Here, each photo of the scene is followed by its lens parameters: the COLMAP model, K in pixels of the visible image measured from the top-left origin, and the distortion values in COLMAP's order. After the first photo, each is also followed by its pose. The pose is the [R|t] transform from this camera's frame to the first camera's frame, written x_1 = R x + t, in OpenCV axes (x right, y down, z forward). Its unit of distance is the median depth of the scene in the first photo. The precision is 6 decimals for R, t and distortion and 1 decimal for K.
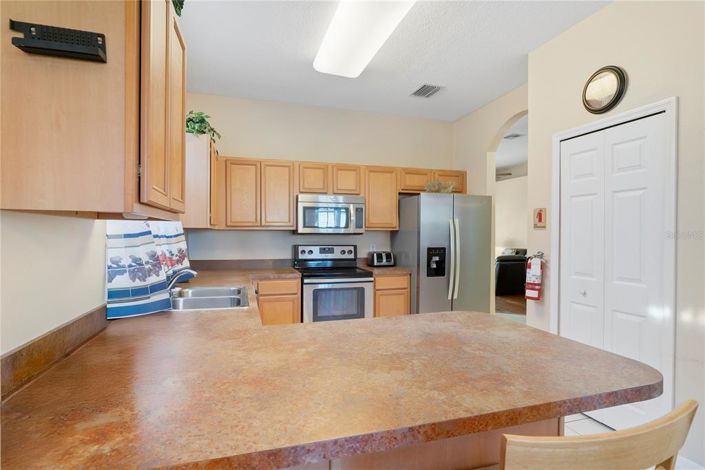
lens RADIAL K [[365.1, 0, 355.5], [0, 365.1, 232.9], [0, 0, 1]] dist [-0.011183, -0.000036]
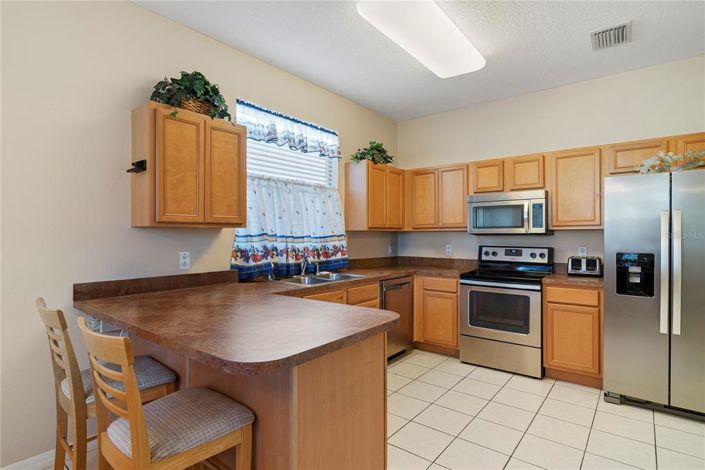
lens RADIAL K [[365.1, 0, 355.5], [0, 365.1, 232.9], [0, 0, 1]] dist [-0.011183, -0.000036]
pose [[0.554661, -0.009068, -0.832027, 0.494001], [0.005484, 0.999959, -0.007243, 0.003306], [0.832058, -0.000545, 0.554688, 0.174190]]
